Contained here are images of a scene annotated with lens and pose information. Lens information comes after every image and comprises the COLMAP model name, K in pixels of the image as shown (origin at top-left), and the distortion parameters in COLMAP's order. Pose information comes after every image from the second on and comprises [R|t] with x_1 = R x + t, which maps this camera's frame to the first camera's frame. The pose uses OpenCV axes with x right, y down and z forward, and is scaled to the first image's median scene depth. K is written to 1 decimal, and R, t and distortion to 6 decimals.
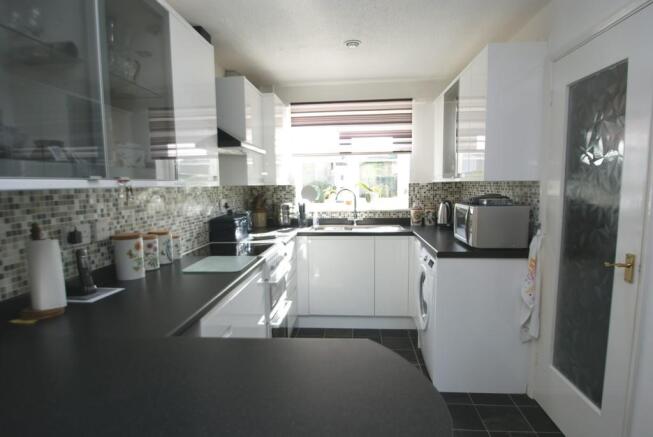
lens RADIAL K [[362.9, 0, 326.2], [0, 362.9, 219.1], [0, 0, 1]] dist [-0.004275, -0.000127]
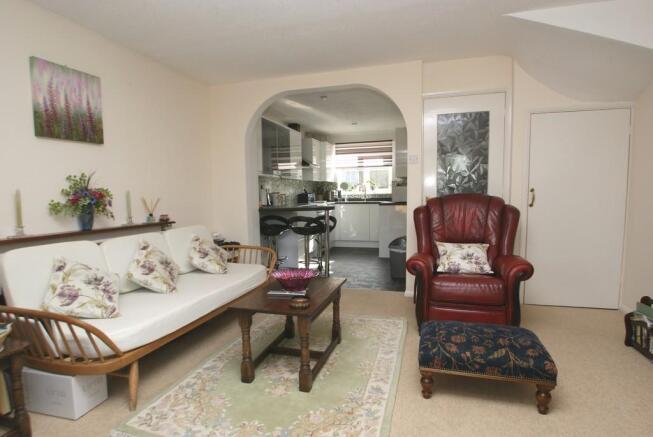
lens RADIAL K [[348.9, 0, 328.7], [0, 348.9, 218.8], [0, 0, 1]] dist [0.001879, 0.000048]
pose [[0.977848, 0.017312, -0.208599, 0.303575], [-0.021791, 0.999578, -0.019193, 0.164648], [0.208179, 0.023313, 0.977813, -1.015856]]
